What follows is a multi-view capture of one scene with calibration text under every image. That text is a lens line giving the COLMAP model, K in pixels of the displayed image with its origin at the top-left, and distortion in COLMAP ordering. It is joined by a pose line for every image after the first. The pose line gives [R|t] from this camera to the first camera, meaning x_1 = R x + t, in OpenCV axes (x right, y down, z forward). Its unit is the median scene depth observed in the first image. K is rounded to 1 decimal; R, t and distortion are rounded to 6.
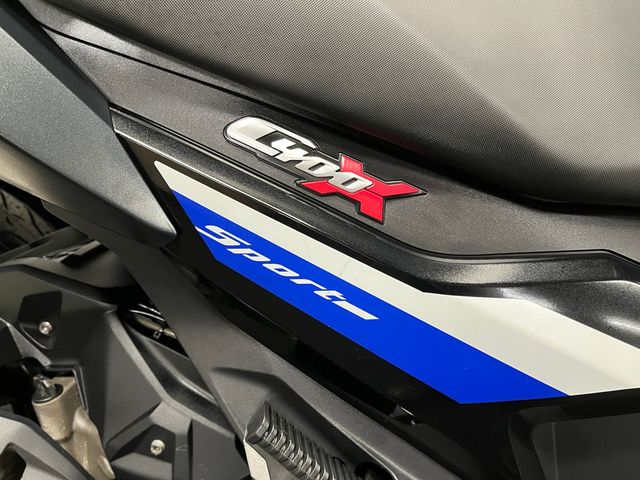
lens RADIAL K [[486.1, 0, 318.9], [0, 486.1, 241.9], [0, 0, 1]] dist [0.077345, -0.100258]
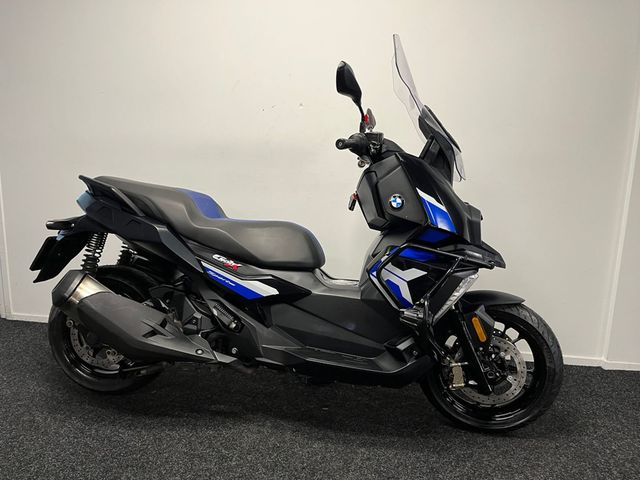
lens RADIAL K [[486.1, 0, 319.4], [0, 486.1, 237.8], [0, 0, 1]] dist [0.077345, -0.100258]
pose [[0.998922, 0.002706, 0.046344, 0.906604], [0.009926, 0.962762, -0.270167, 1.269628], [-0.045349, 0.270336, 0.961698, -5.247869]]
